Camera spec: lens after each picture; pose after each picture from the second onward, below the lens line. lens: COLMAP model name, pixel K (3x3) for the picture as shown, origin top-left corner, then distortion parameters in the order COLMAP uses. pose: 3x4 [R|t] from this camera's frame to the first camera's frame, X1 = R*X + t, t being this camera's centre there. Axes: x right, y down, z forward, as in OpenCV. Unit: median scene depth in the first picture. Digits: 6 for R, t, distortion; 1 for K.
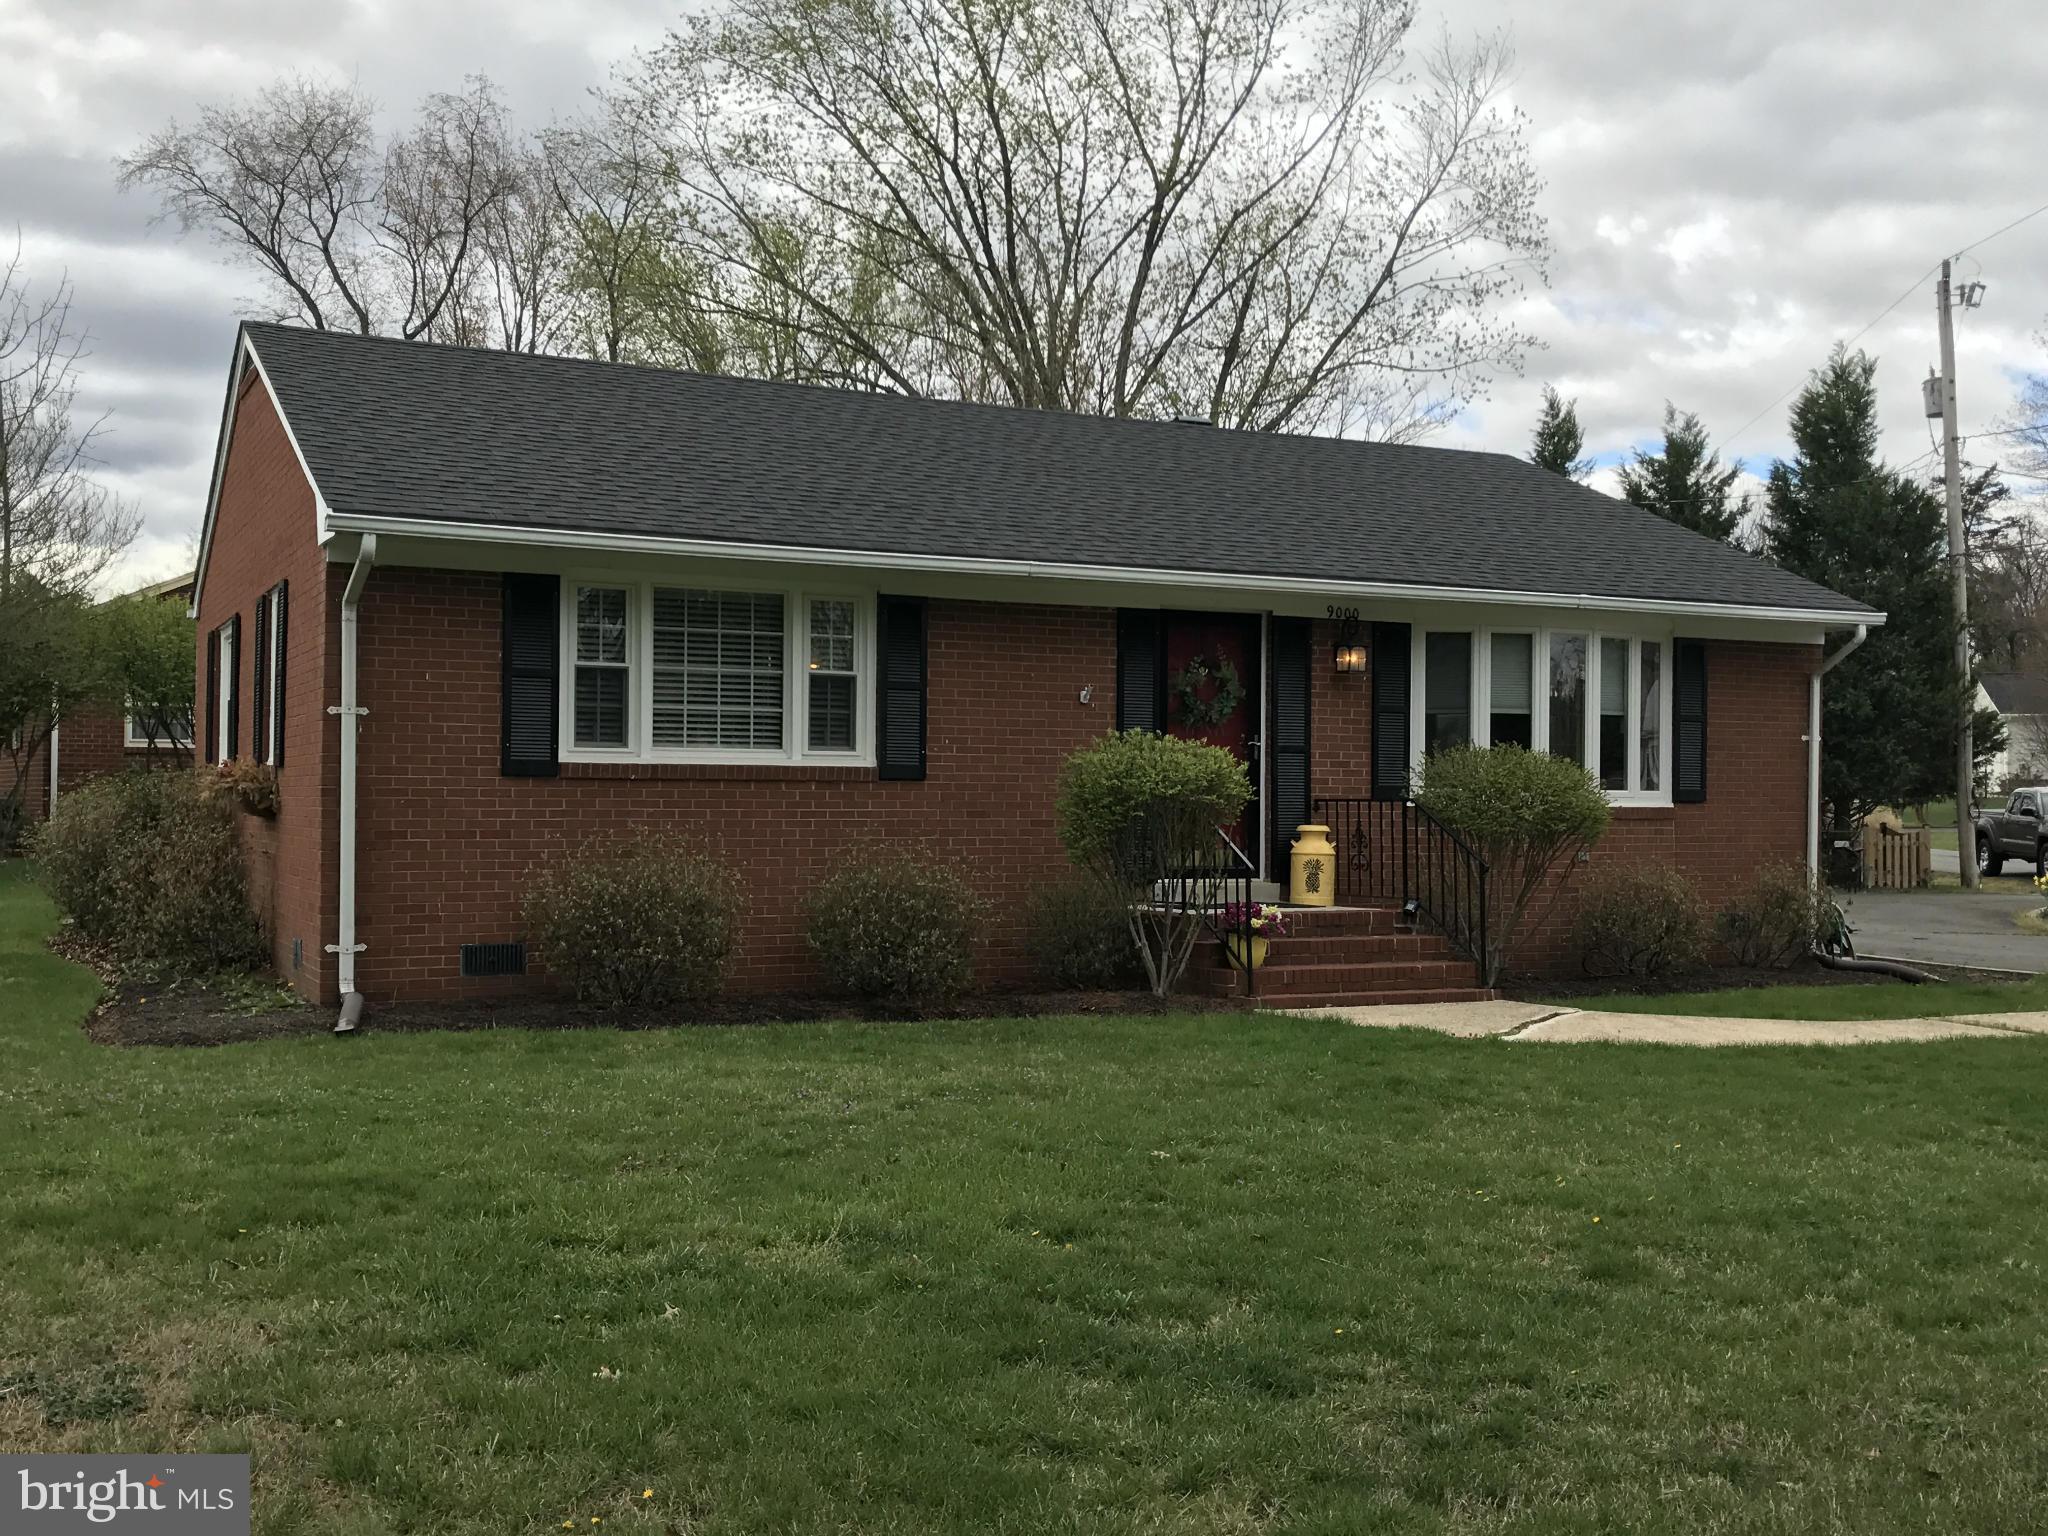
lens RADIAL K [[2120.9, 0, 1043.9], [0, 2120.9, 793.6], [0, 0, 1]] dist [-0.042711, 0.001580]
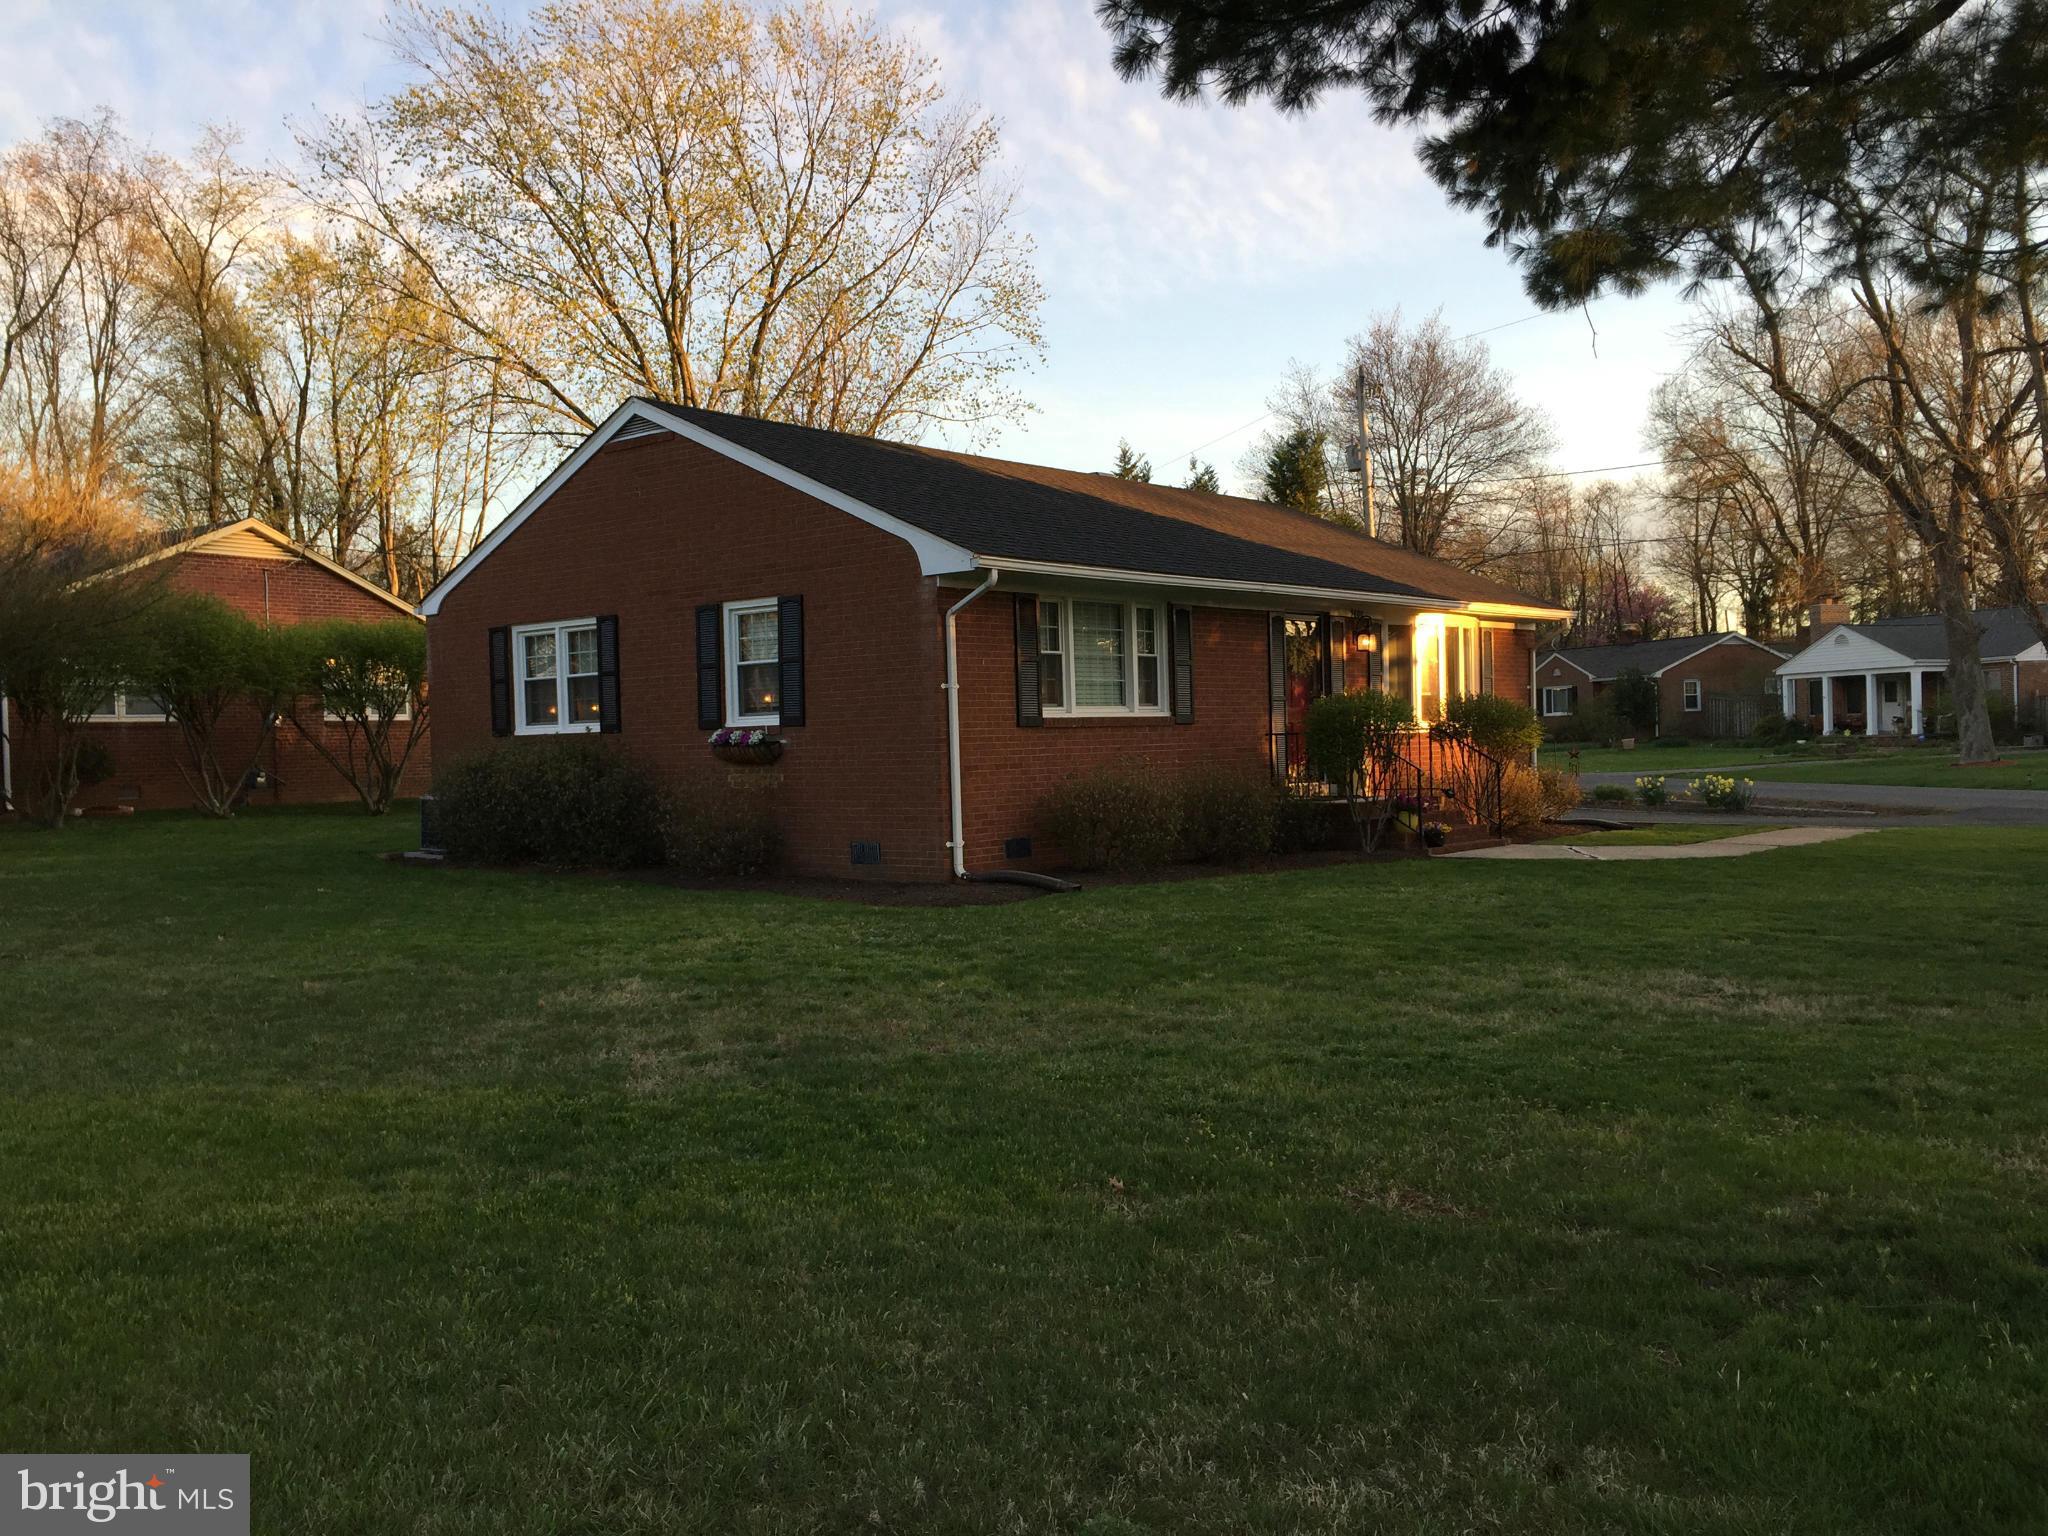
lens RADIAL K [[1723.8, 0, 1024.0], [0, 1723.8, 768.0], [0, 0, 1]] dist [0.068568, -0.098976]
pose [[0.923438, -0.036262, 0.382029, -0.380336], [0.029695, 0.999293, 0.023076, -0.004329], [-0.382596, -0.009965, 0.923862, -0.073353]]
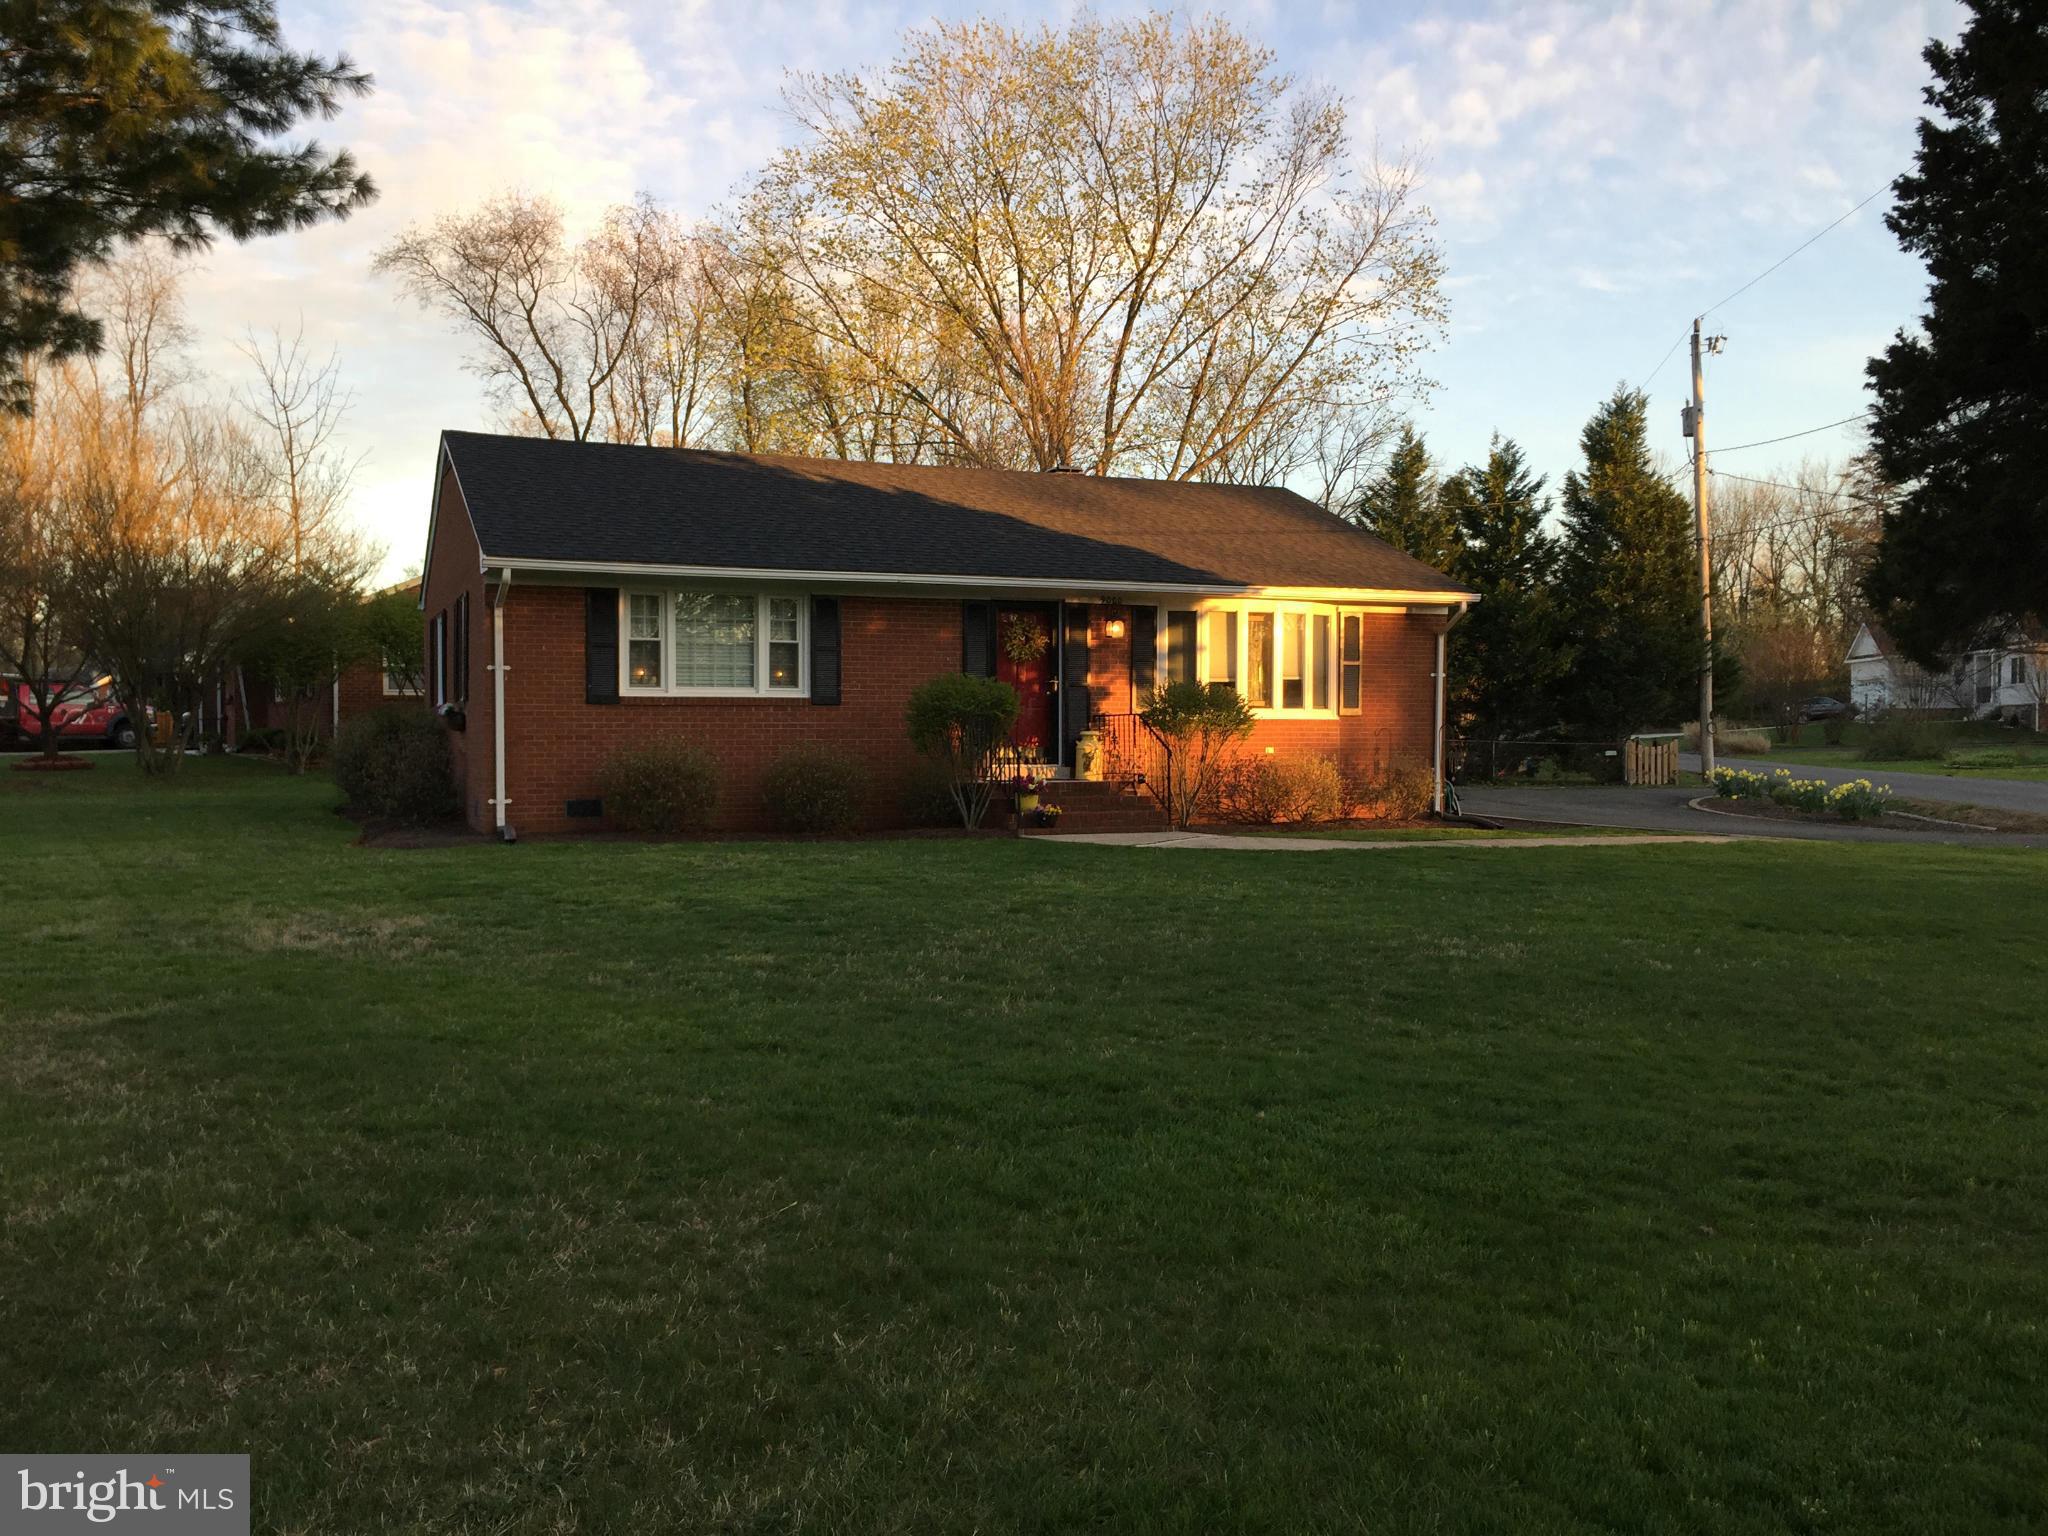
lens RADIAL K [[1751.9, 0, 1024.0], [0, 1751.9, 768.0], [0, 0, 1]] dist [0.007634, 0.000301]
pose [[0.997773, -0.007288, -0.066306, 0.106437], [0.008641, 0.999760, 0.020138, 0.009853], [0.066143, -0.020666, 0.997596, -0.226910]]
